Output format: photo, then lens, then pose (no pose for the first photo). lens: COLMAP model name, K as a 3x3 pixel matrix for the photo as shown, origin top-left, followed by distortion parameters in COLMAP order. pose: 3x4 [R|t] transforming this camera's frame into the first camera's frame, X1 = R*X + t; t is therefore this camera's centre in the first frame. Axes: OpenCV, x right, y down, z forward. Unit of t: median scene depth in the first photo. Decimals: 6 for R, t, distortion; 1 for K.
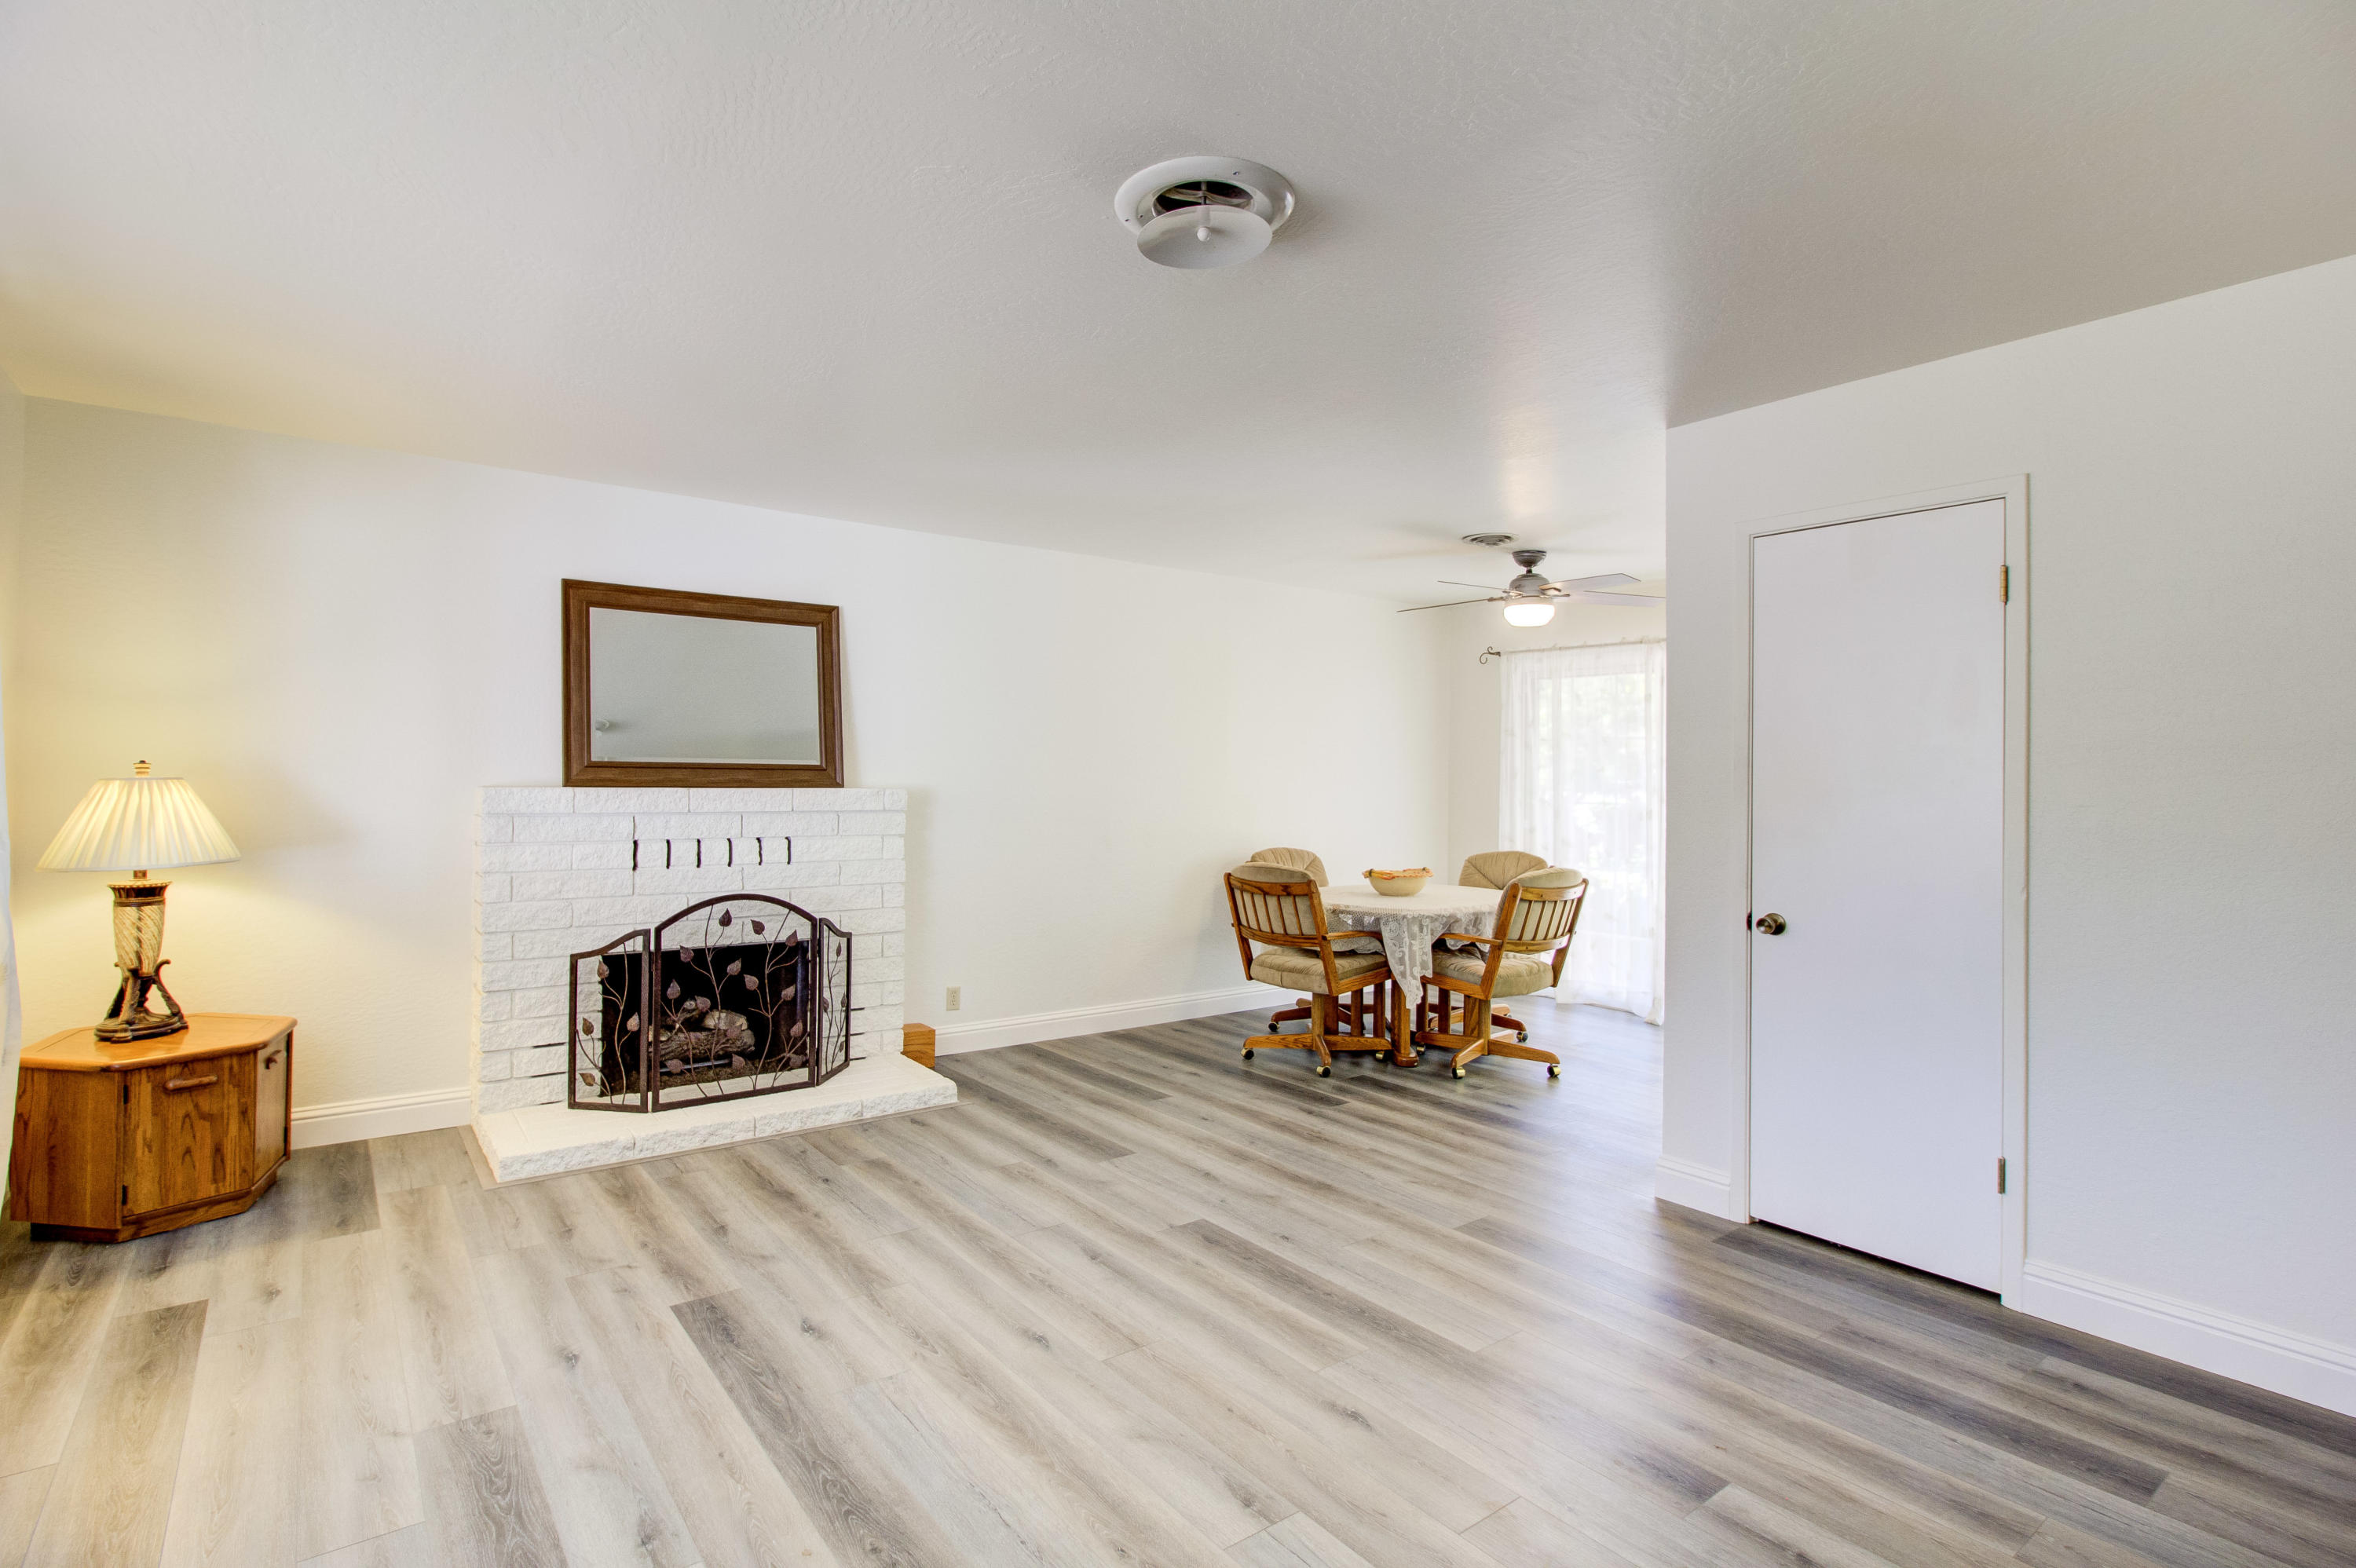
lens RADIAL K [[1132.1, 0, 1122.2], [0, 1132.1, 775.2], [0, 0, 1]] dist [-0.010894, 0.000681]
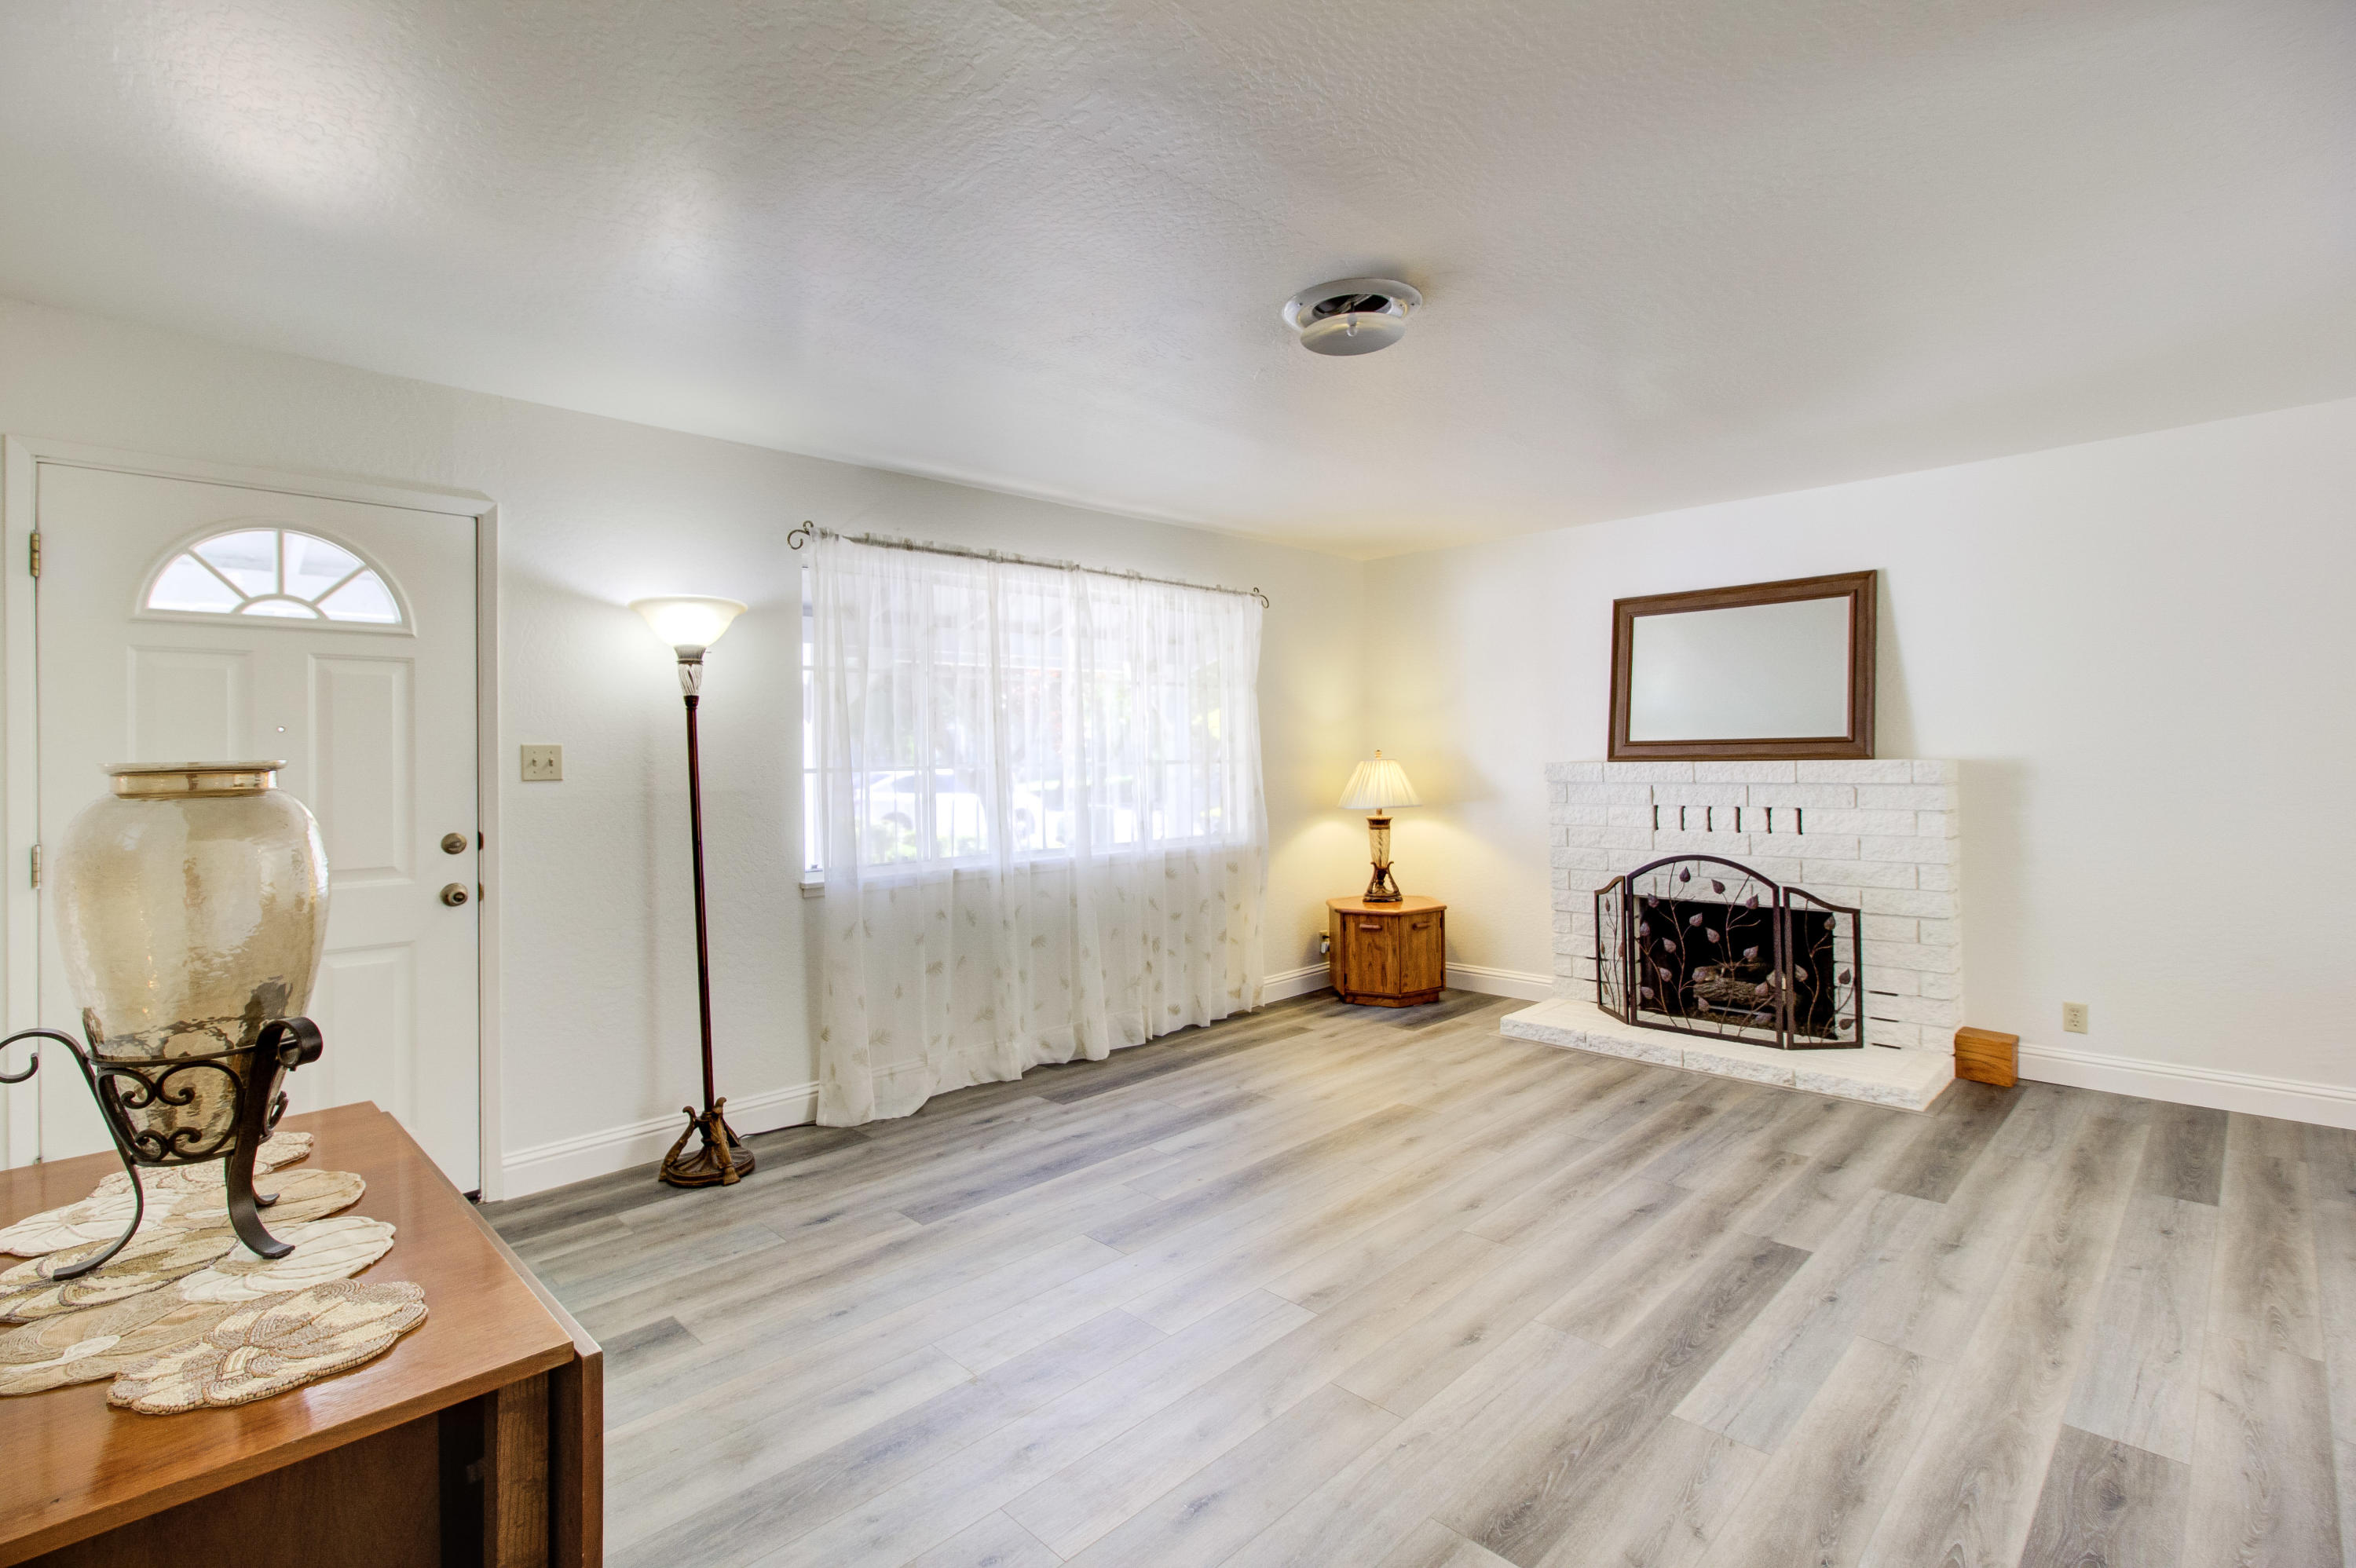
lens RADIAL K [[1091.4, 0, 1146.2], [0, 1091.4, 755.1], [0, 0, 1]] dist [-0.020862, 0.001527]
pose [[0.131540, -0.015807, -0.991185, 0.702546], [0.019908, 0.999713, -0.013301, 0.008915], [0.991111, -0.017983, 0.131817, 0.327651]]
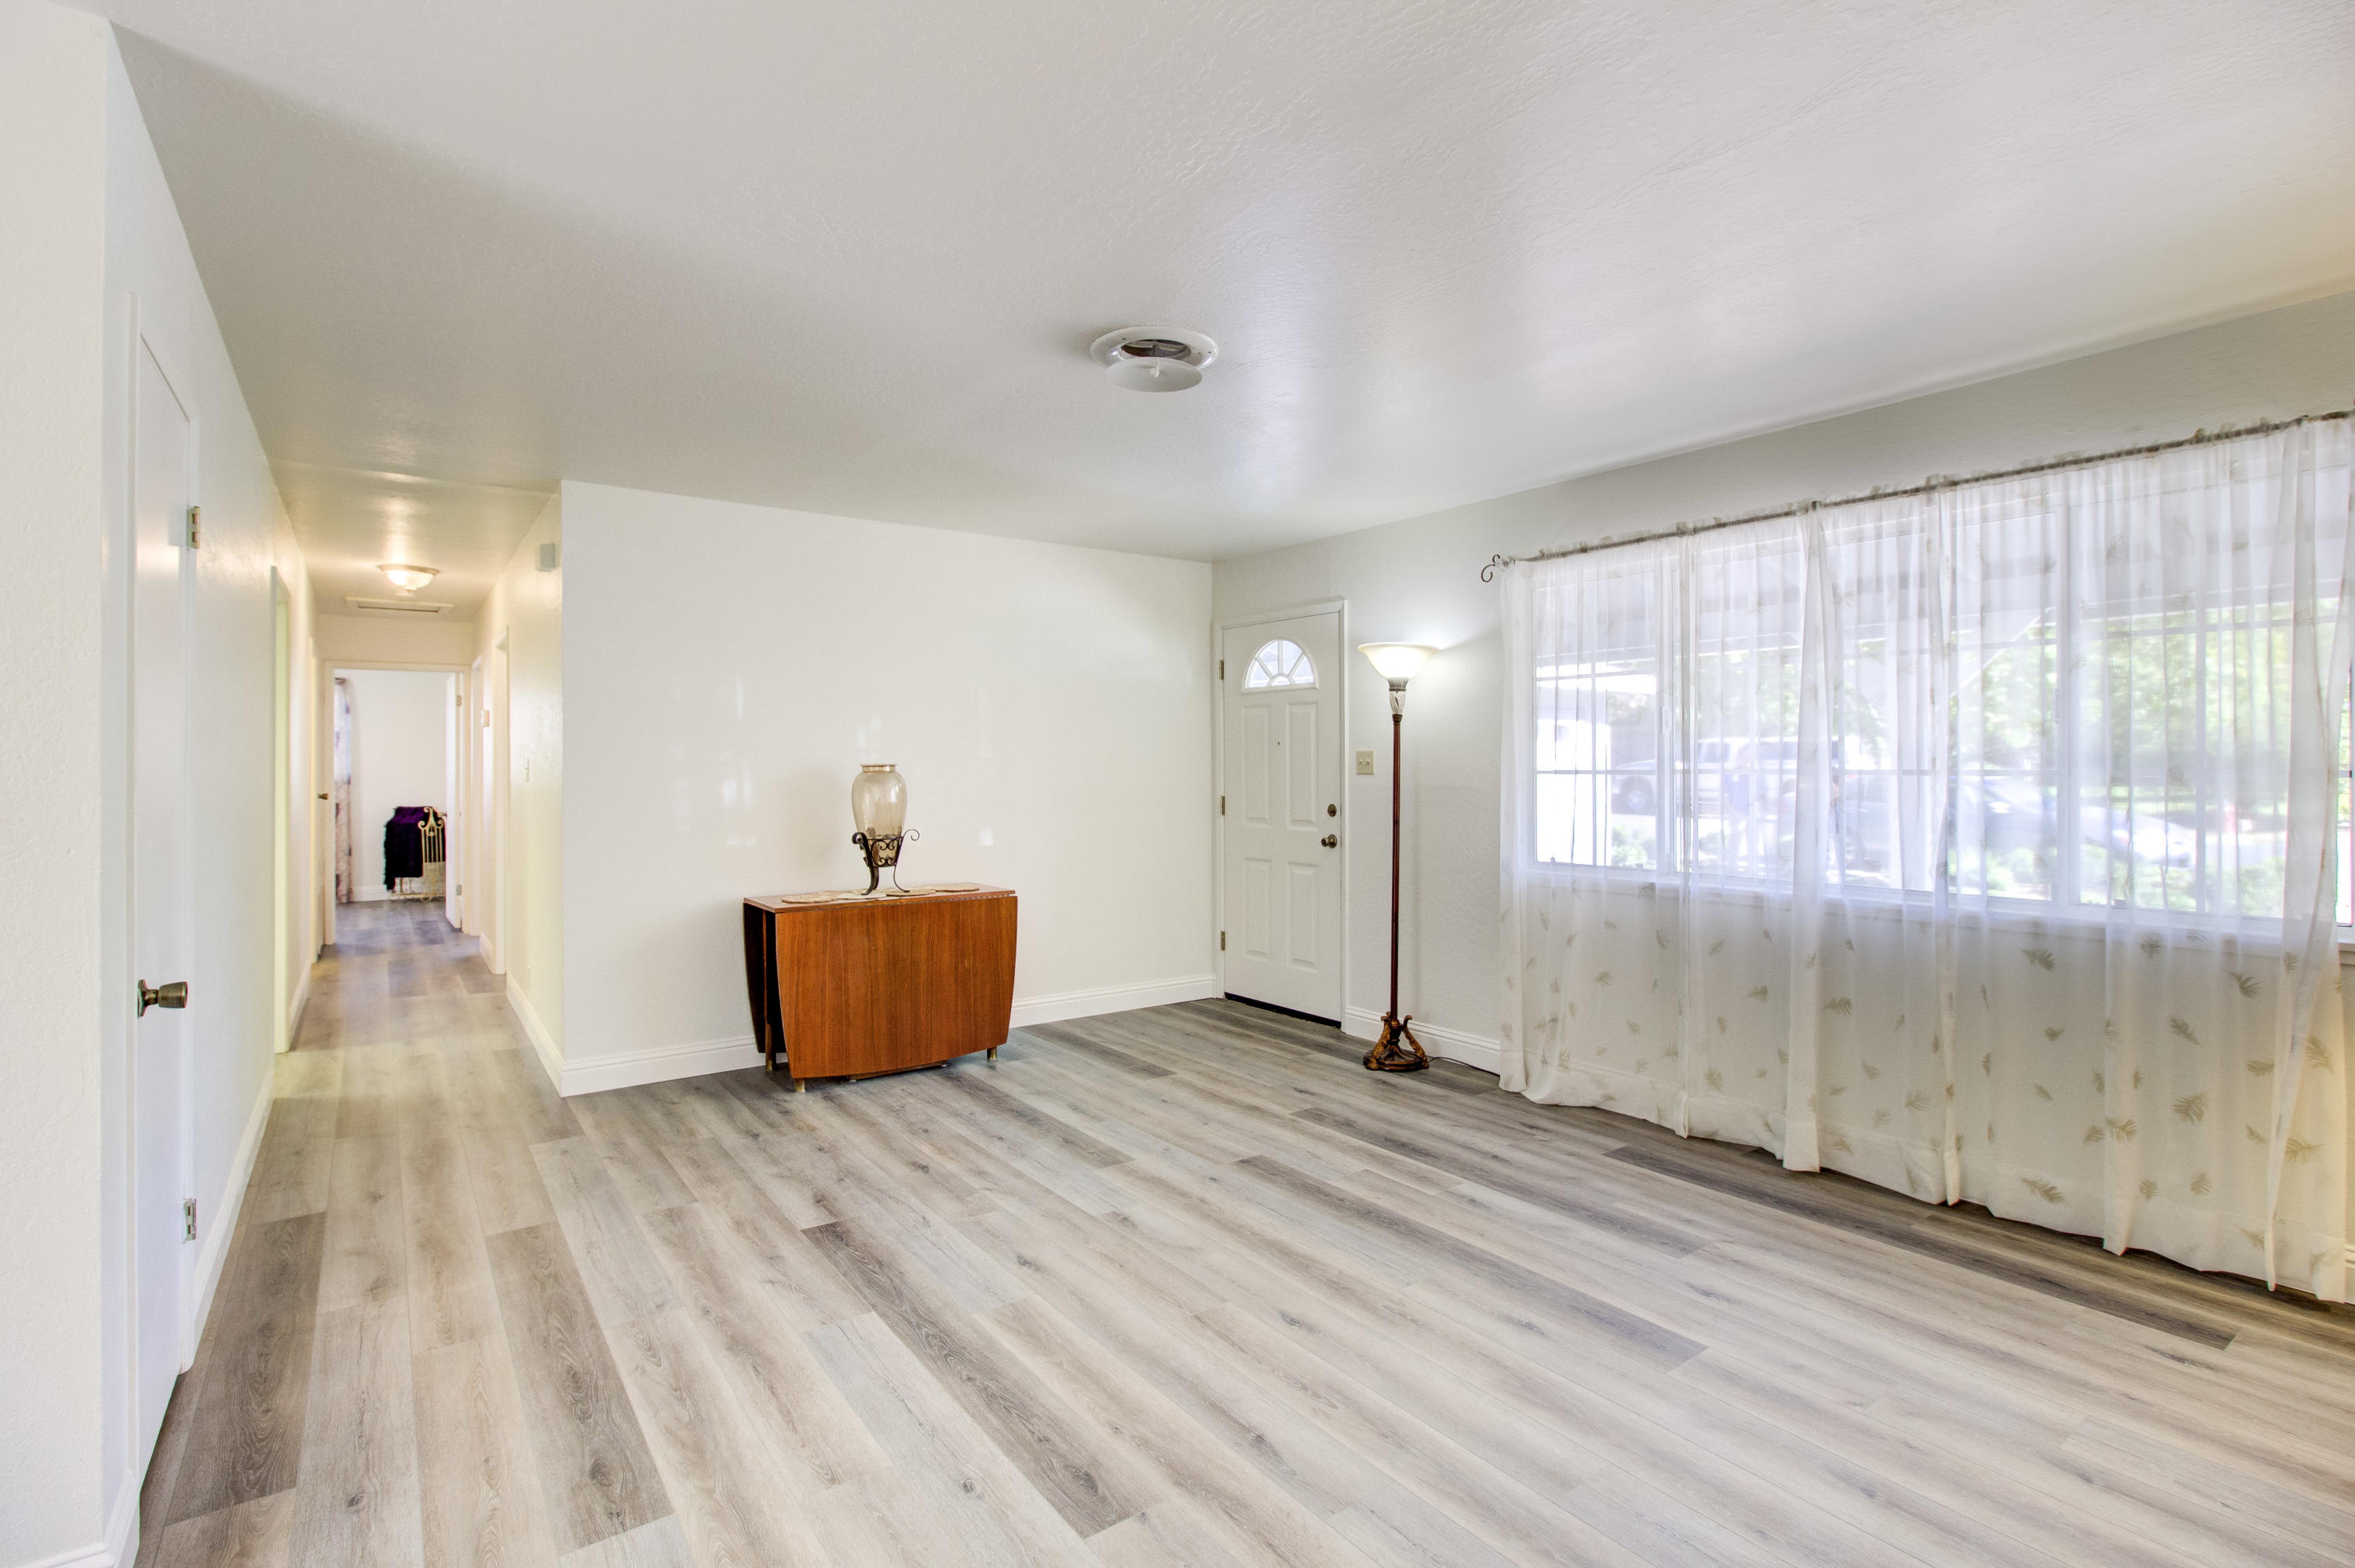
lens RADIAL K [[1090.9, 0, 1145.7], [0, 1090.9, 755.1], [0, 0, 1]] dist [-0.020862, 0.001527]
pose [[-0.999765, -0.007116, 0.020491, 0.027889], [-0.007355, 0.999905, -0.011627, 0.002720], [-0.020406, -0.011775, -0.999722, 1.304897]]
